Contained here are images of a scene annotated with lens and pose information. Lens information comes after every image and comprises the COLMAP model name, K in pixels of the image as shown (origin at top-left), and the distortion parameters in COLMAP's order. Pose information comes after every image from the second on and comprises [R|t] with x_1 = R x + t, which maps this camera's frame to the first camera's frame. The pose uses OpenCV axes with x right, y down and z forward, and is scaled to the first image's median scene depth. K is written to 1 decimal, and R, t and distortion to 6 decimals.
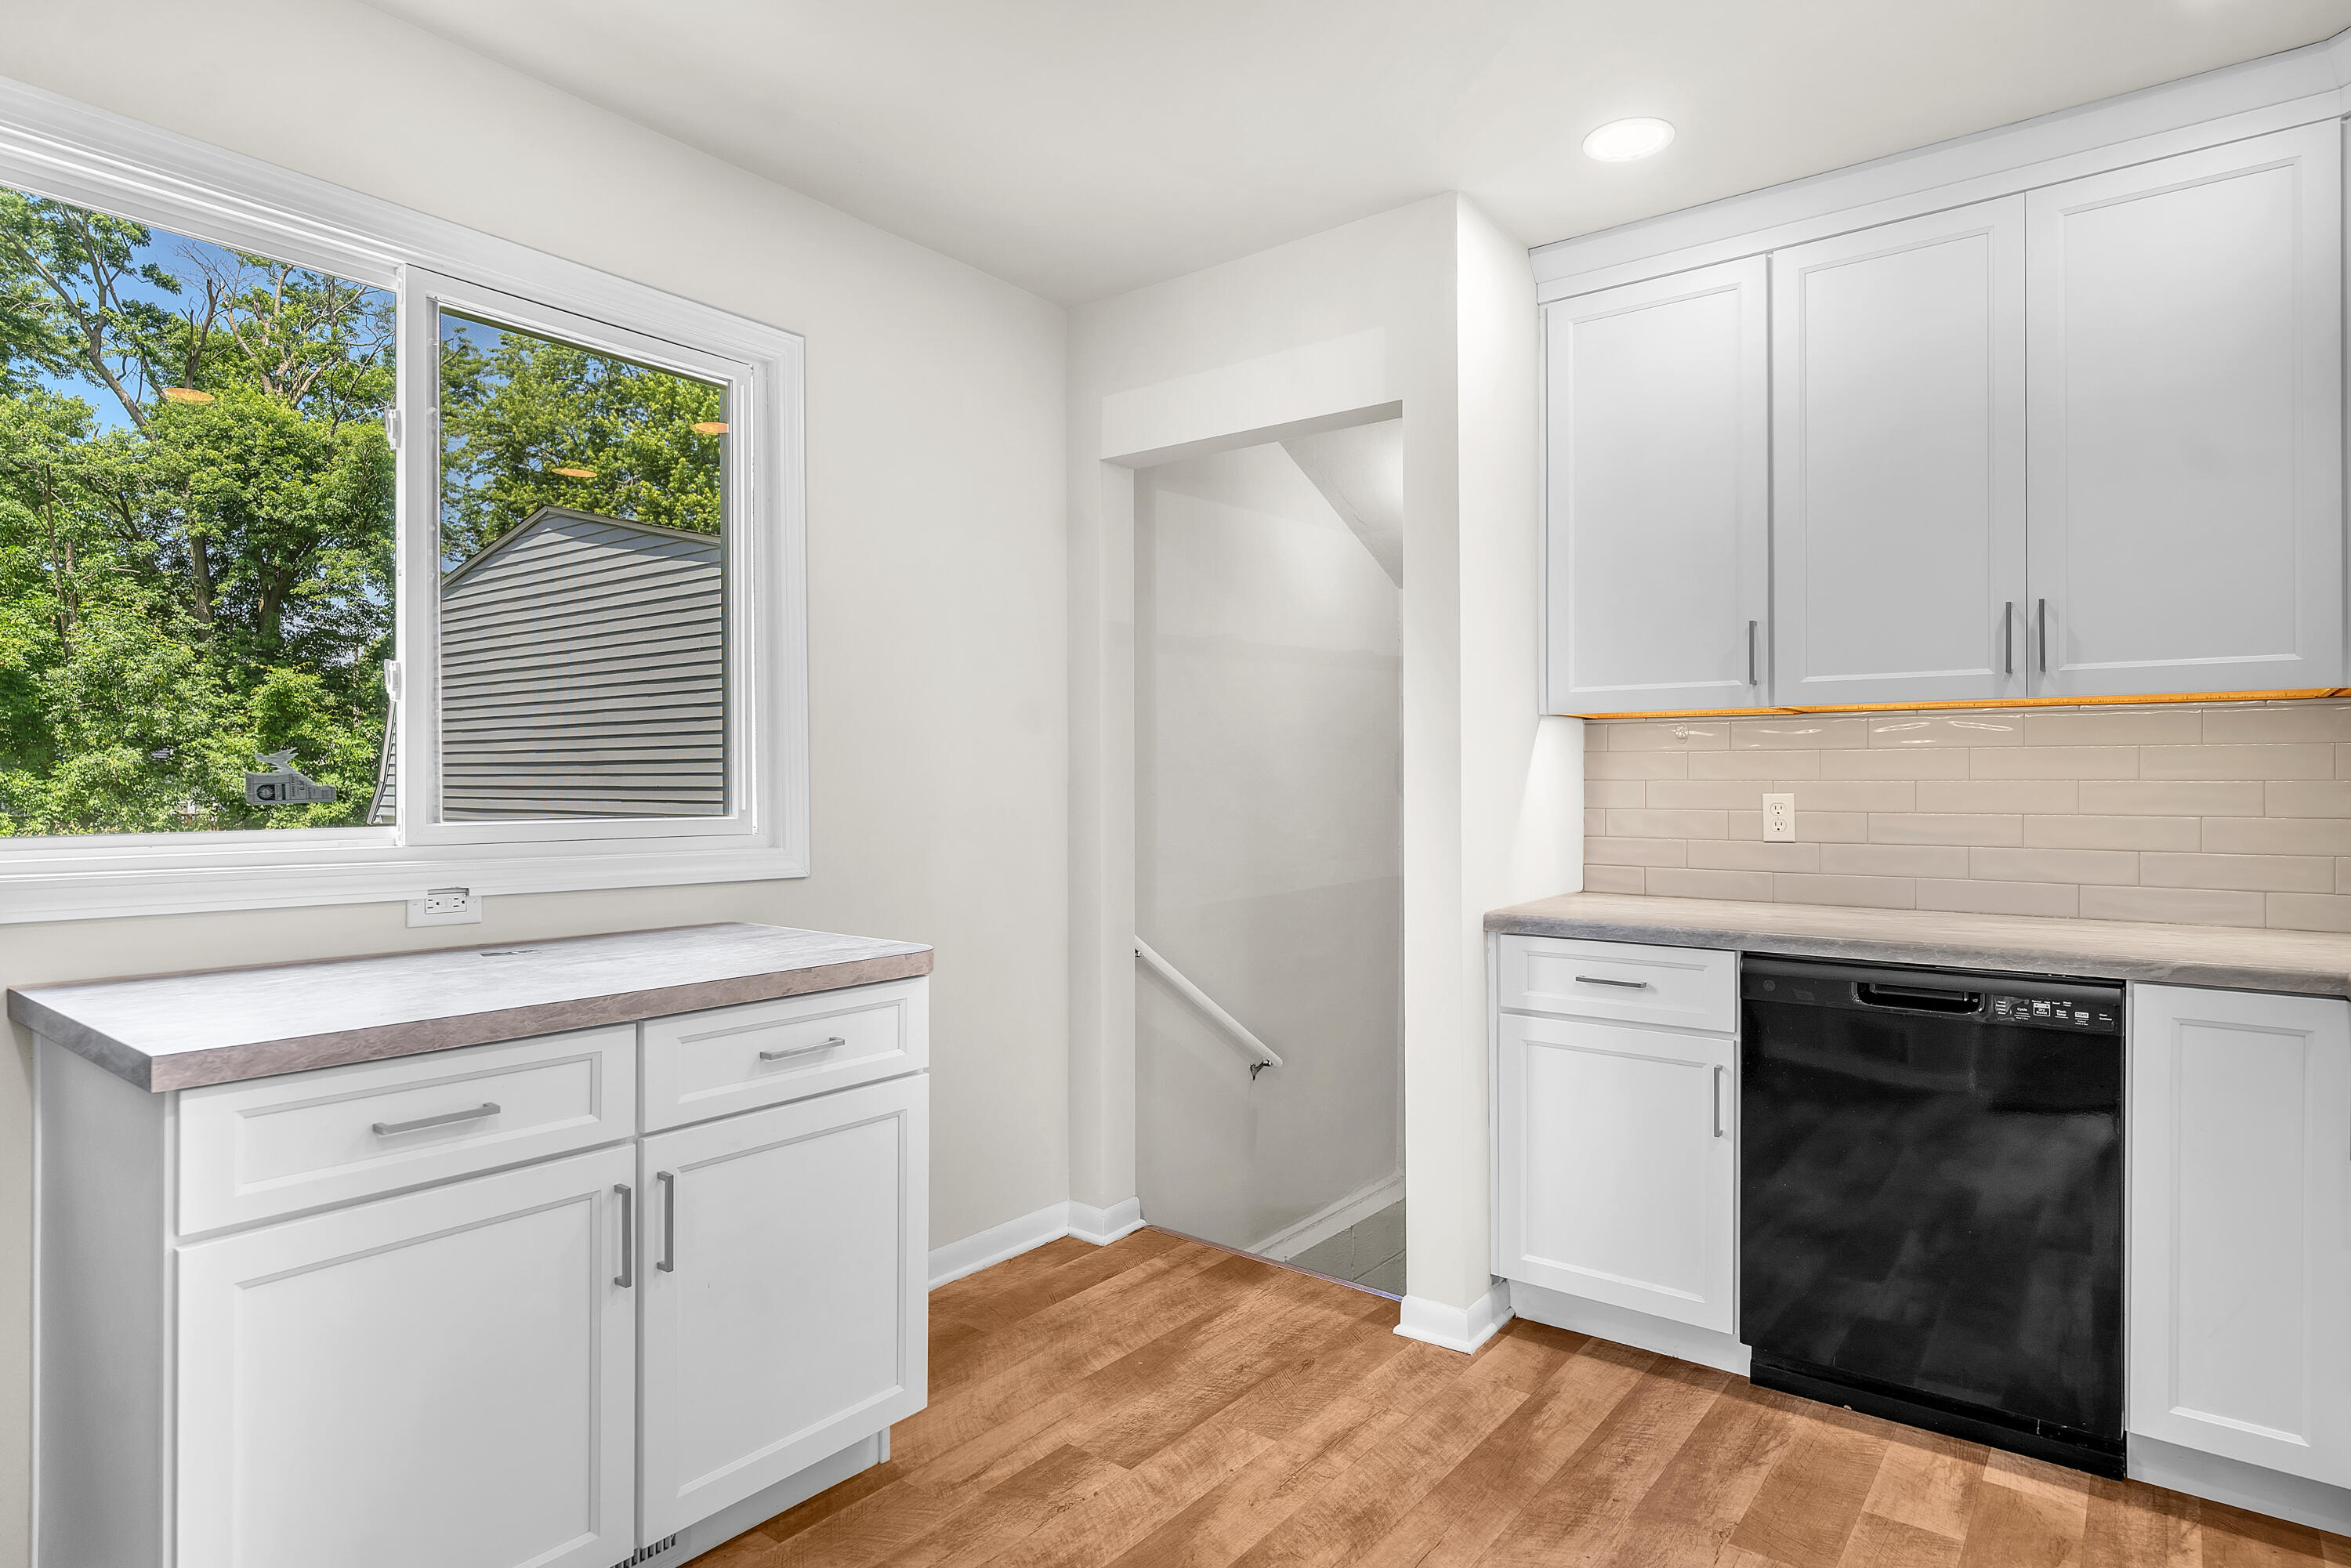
lens RADIAL K [[1279.4, 0, 1182.4], [0, 1279.4, 785.7], [0, 0, 1]] dist [-0.011556, 0.008422]
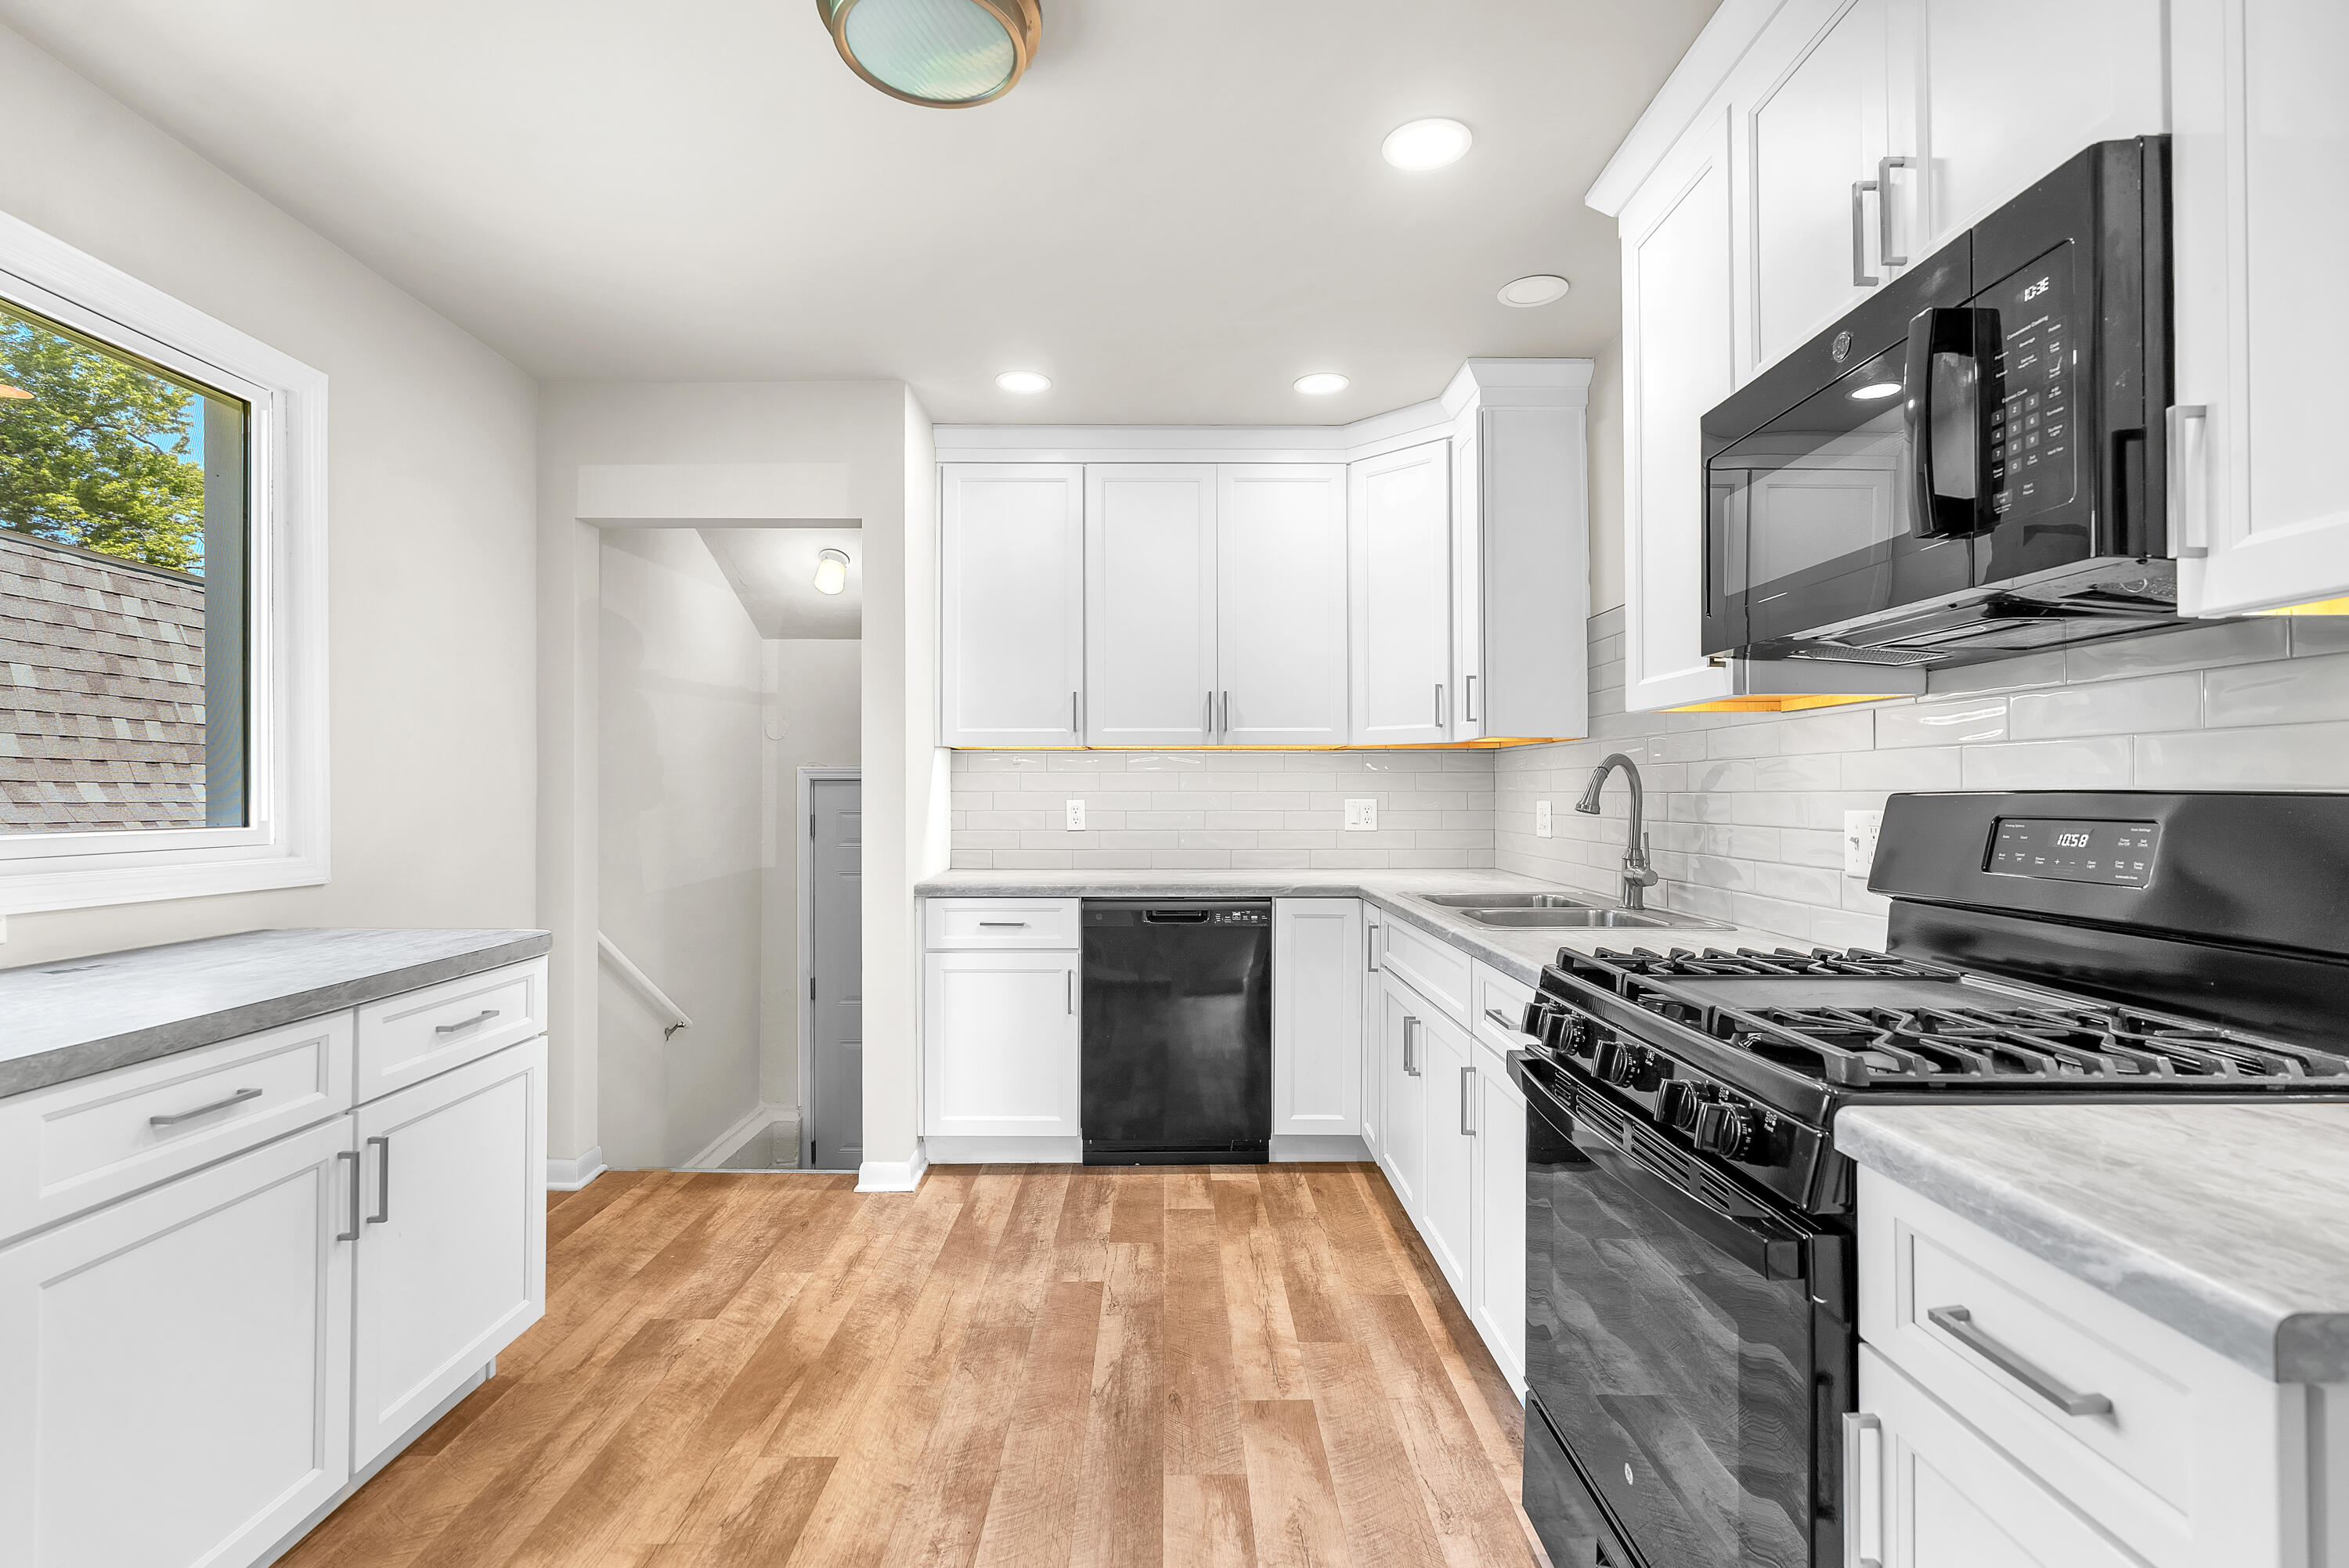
lens RADIAL K [[1070.2, 0, 1176.7], [0, 1070.2, 789.3], [0, 0, 1]] dist [-0.002527, -0.000022]
pose [[0.782339, 0.001313, 0.622852, -0.328648], [0.002029, 0.999987, -0.004656, -0.001285], [-0.622850, 0.004907, 0.782326, -0.145024]]
